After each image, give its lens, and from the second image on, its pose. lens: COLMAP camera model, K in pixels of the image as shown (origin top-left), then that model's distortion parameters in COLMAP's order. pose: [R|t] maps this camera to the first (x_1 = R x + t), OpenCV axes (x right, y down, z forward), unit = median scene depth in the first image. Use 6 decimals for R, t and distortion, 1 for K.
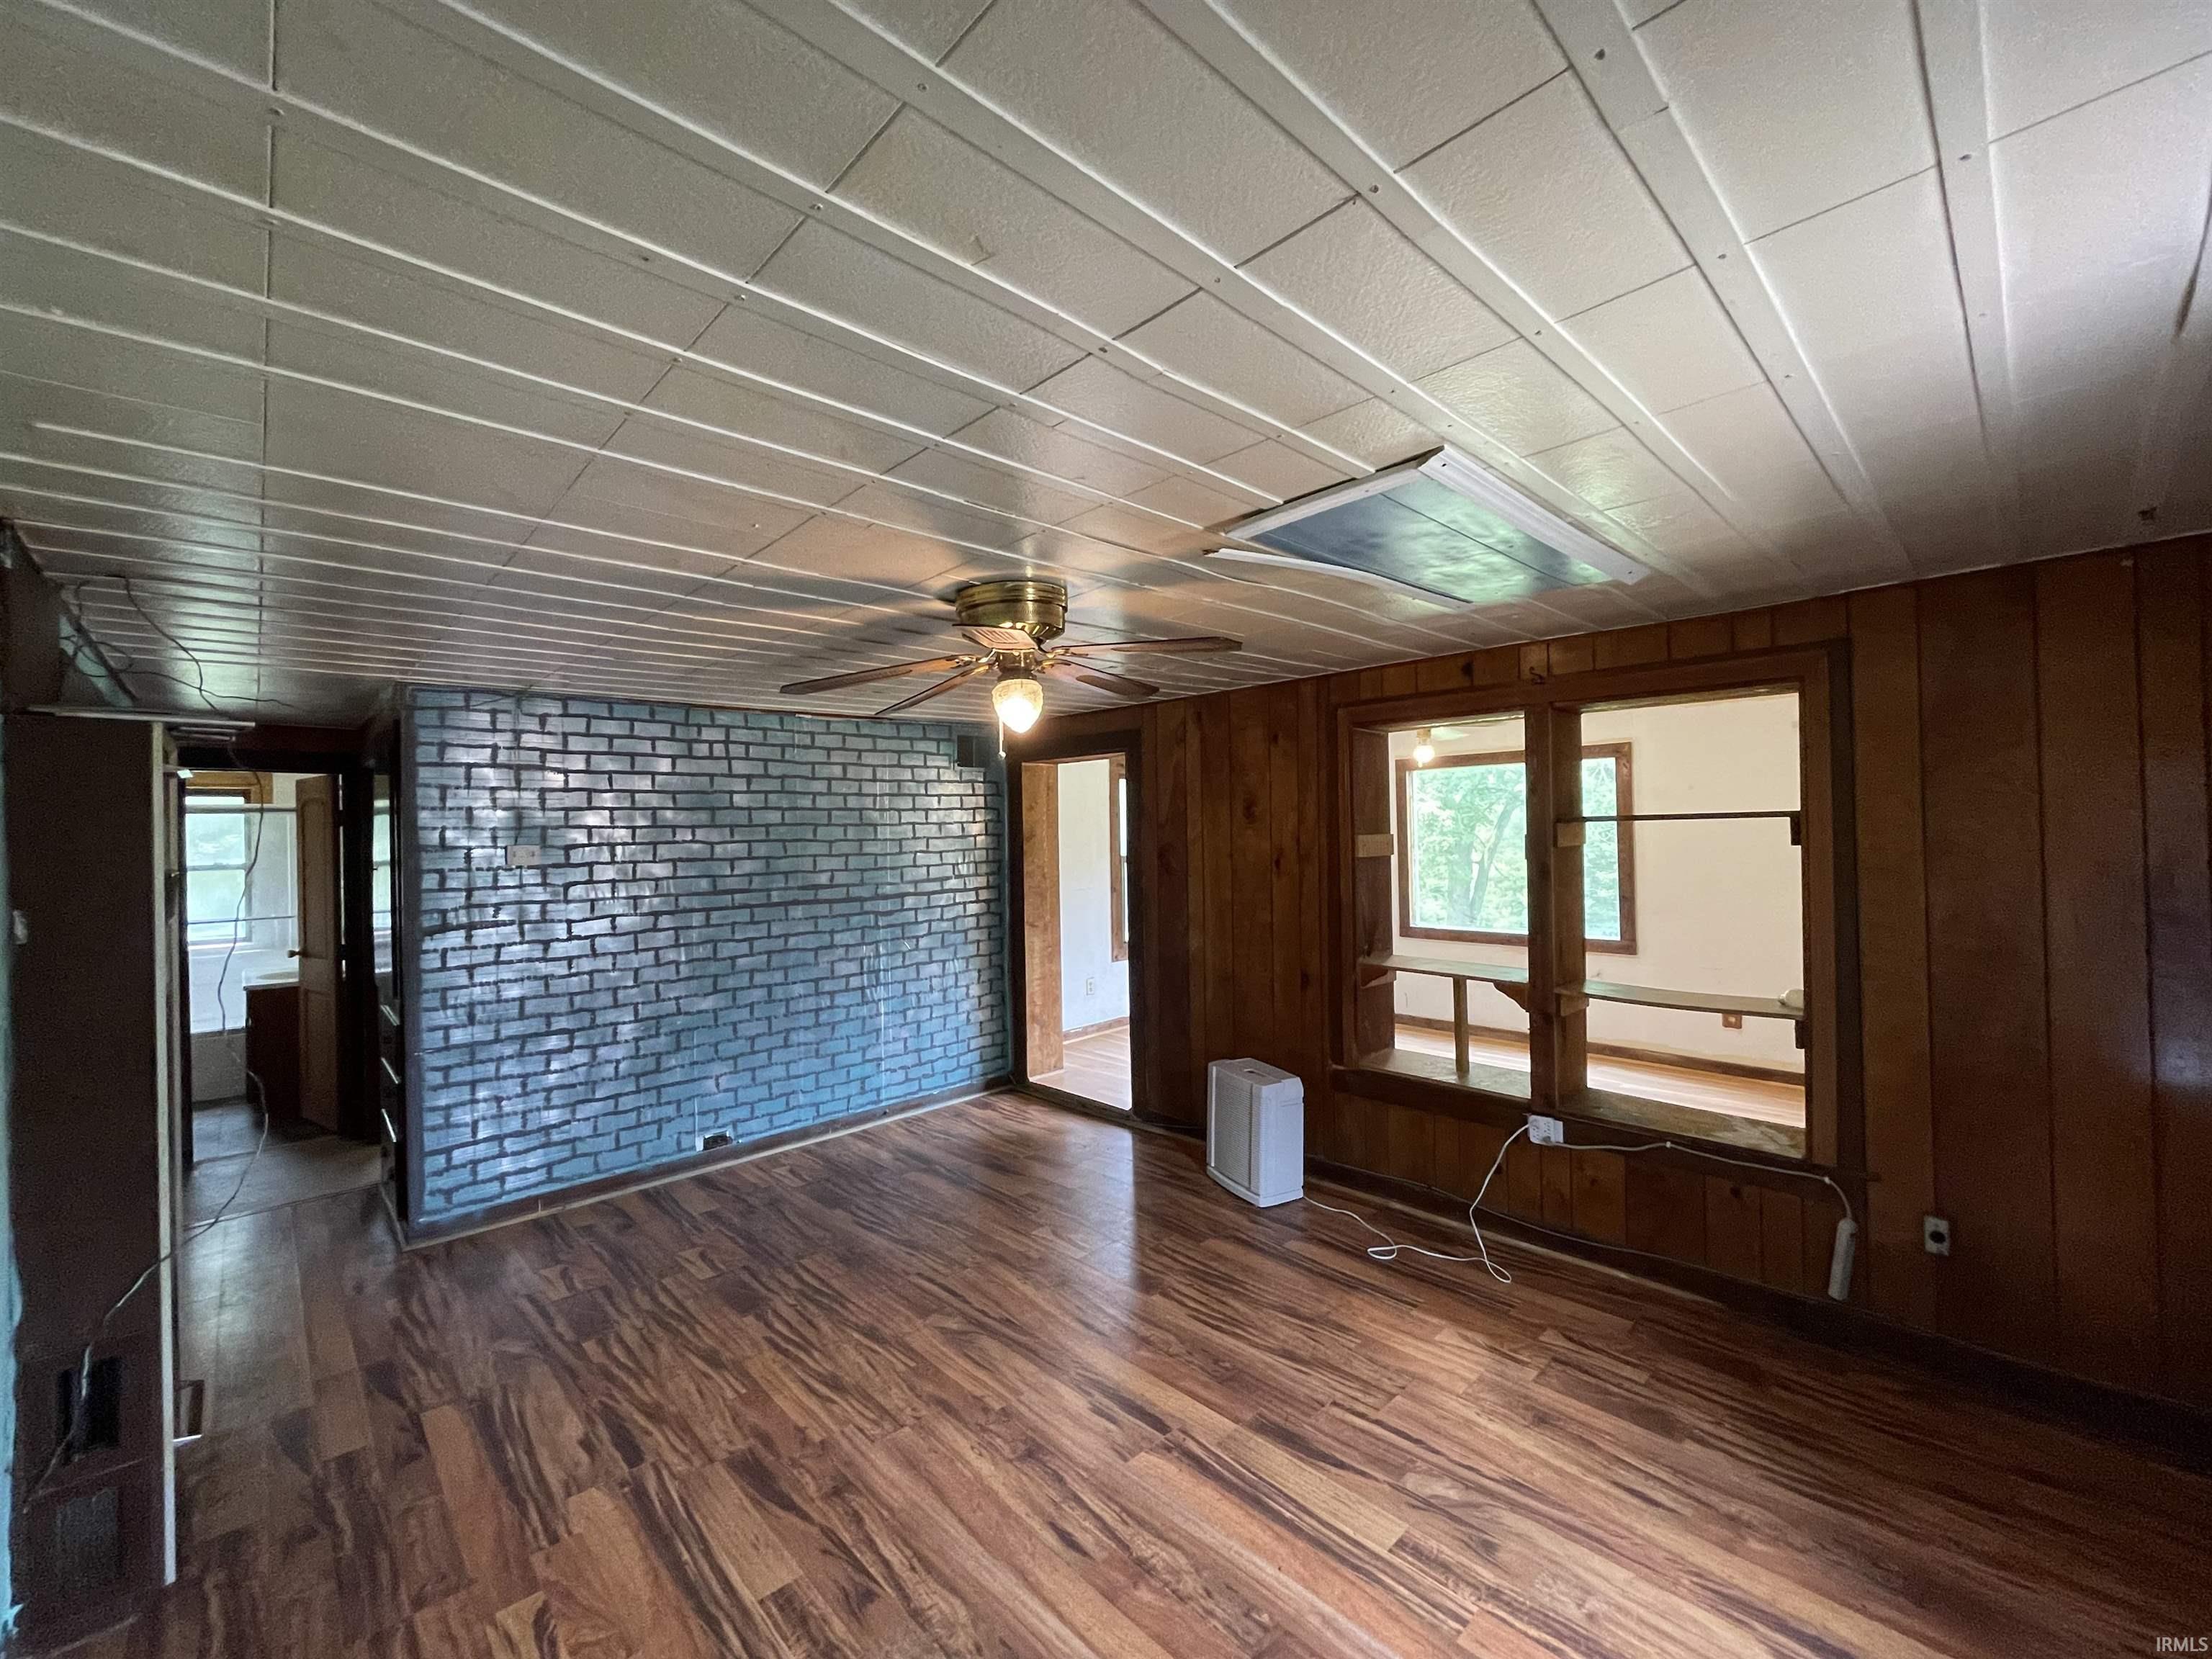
lens RADIAL K [[896.2, 0, 1112.4], [0, 896.2, 826.0], [0, 0, 1]] dist [-0.002482, 0.000065]
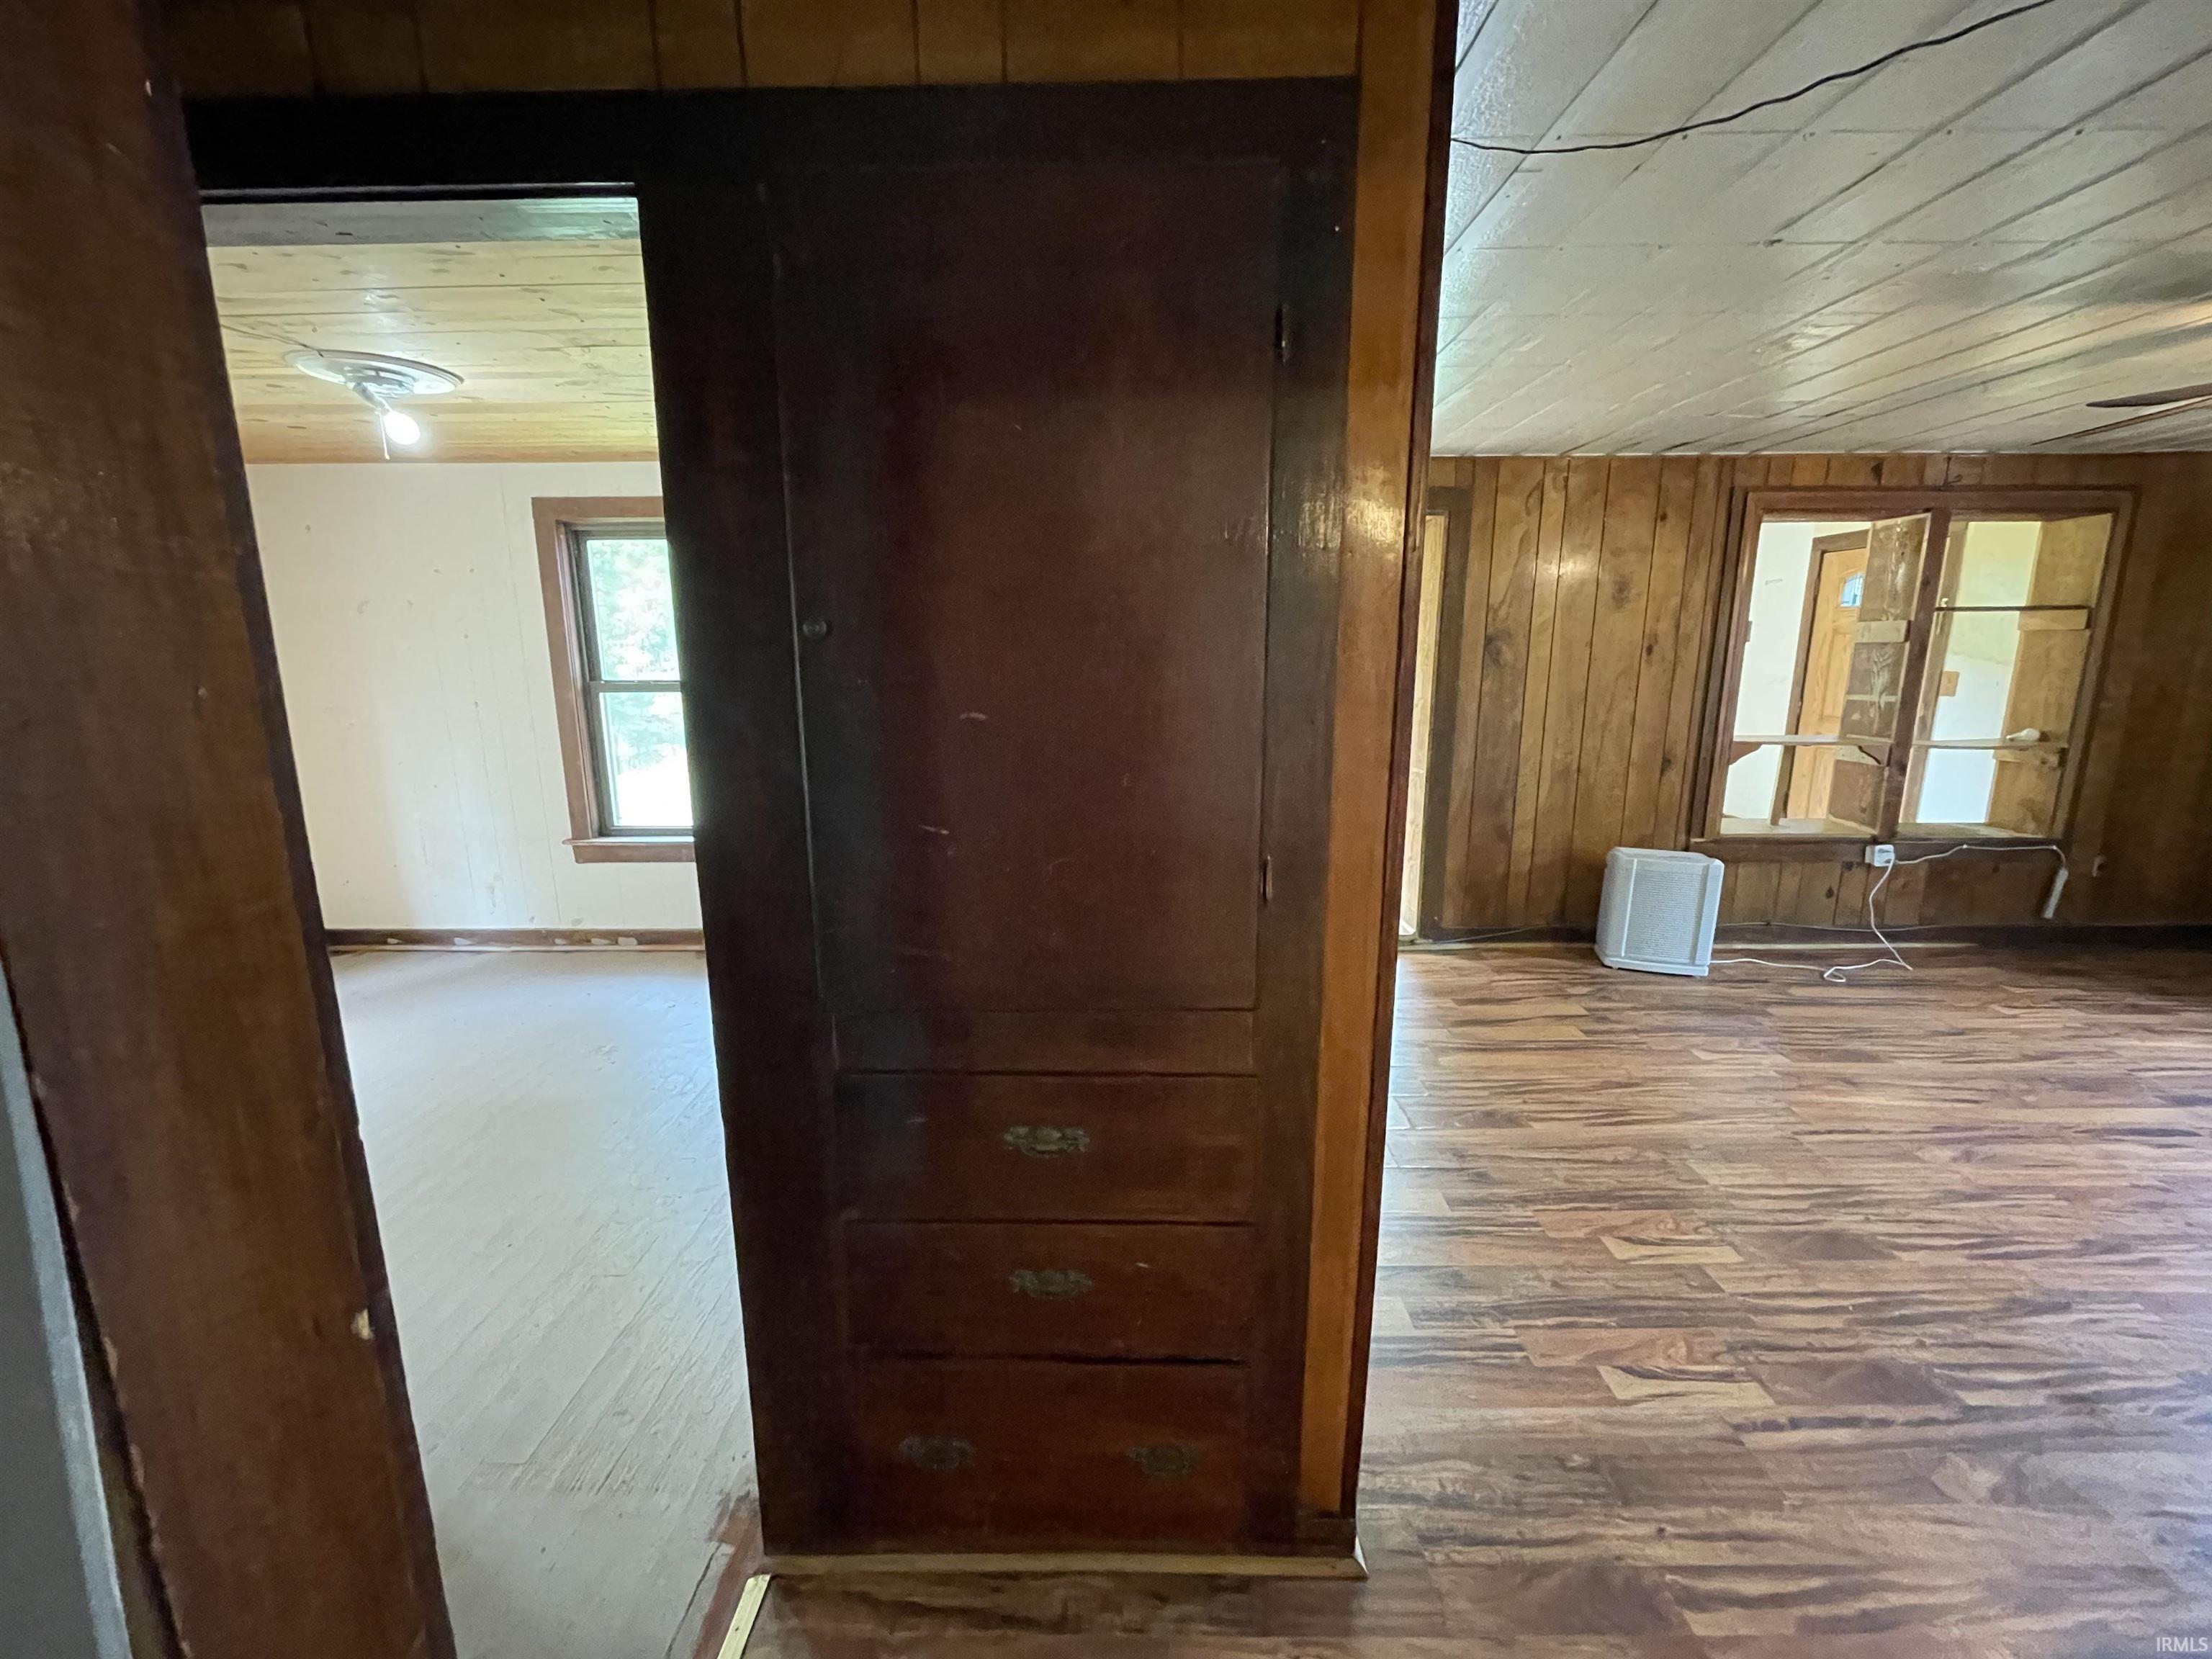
lens RADIAL K [[896.2, 0, 1105.4], [0, 896.2, 828.8], [0, 0, 1]] dist [-0.002482, 0.000065]
pose [[0.702067, -0.125434, 0.700977, -1.337988], [-0.009488, 0.982629, 0.185336, 0.081726], [-0.712048, -0.136769, 0.688682, 1.017645]]
